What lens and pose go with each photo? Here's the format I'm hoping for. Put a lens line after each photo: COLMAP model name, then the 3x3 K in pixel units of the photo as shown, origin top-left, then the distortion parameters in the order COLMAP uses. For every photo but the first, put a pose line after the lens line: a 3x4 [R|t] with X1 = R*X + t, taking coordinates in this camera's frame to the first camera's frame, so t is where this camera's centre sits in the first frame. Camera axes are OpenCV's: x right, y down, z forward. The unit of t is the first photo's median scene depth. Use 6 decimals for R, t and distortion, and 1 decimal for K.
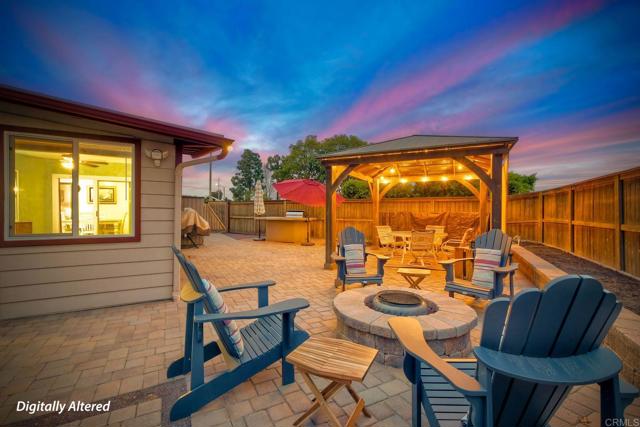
lens RADIAL K [[287.0, 0, 320.0], [0, 287.0, 213.5], [0, 0, 1]] dist [-0.000370, 0.000208]
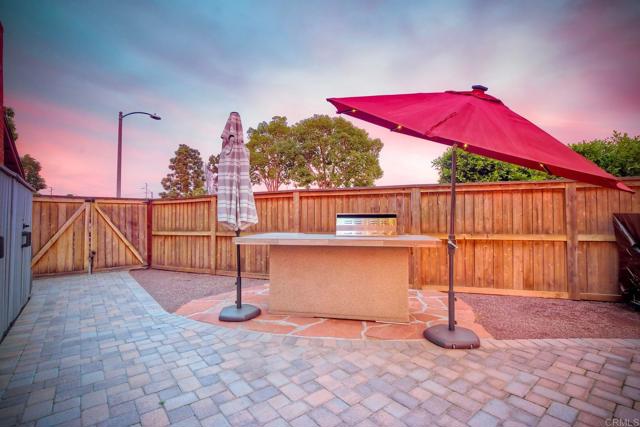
lens RADIAL K [[298.8, 0, 320.0], [0, 298.8, 213.5], [0, 0, 1]] dist [-0.001751, -0.000187]
pose [[0.982814, -0.009785, 0.184340, -0.035780], [0.015739, 0.999400, -0.030866, -0.000200], [-0.183927, 0.033237, 0.982378, 0.124687]]
